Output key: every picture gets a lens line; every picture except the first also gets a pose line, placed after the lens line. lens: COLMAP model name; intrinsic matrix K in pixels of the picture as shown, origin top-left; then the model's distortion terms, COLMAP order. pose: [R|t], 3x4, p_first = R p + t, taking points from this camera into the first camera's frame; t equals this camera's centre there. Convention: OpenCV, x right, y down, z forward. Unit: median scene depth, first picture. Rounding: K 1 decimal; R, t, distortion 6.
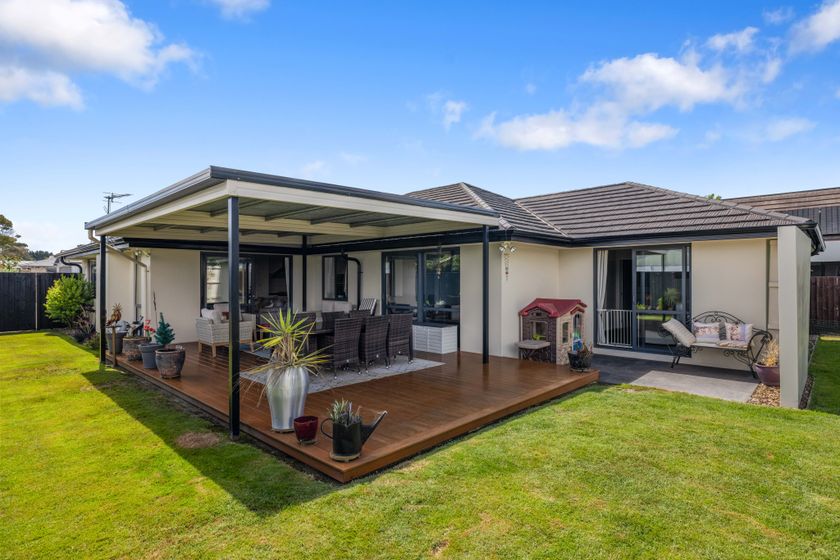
lens RADIAL K [[445.9, 0, 420.0], [0, 445.9, 280.0], [0, 0, 1]] dist [0.000039, 0.000154]
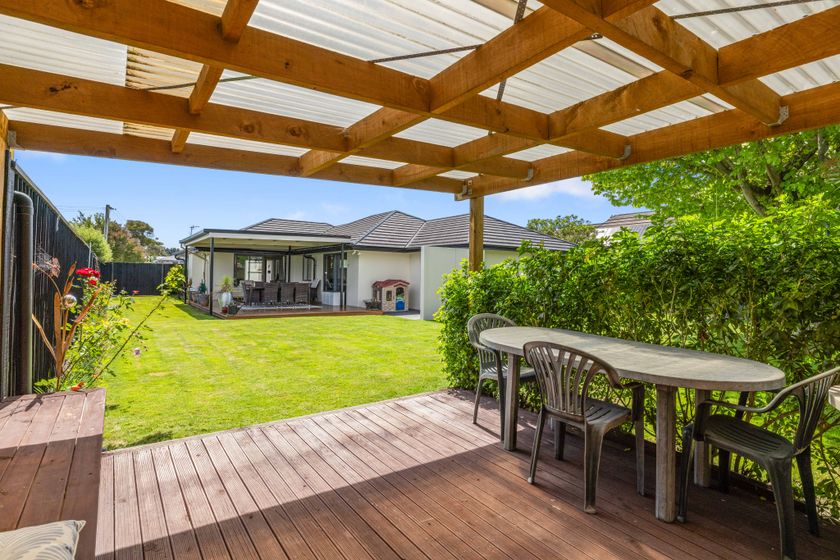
lens RADIAL K [[442.8, 0, 420.0], [0, 442.8, 280.0], [0, 0, 1]] dist [0.001116, 0.000051]
pose [[0.979775, 0.016918, -0.199385, 0.812469], [-0.015239, 0.999834, 0.009957, 0.024085], [0.199521, -0.006717, 0.979871, -0.860154]]
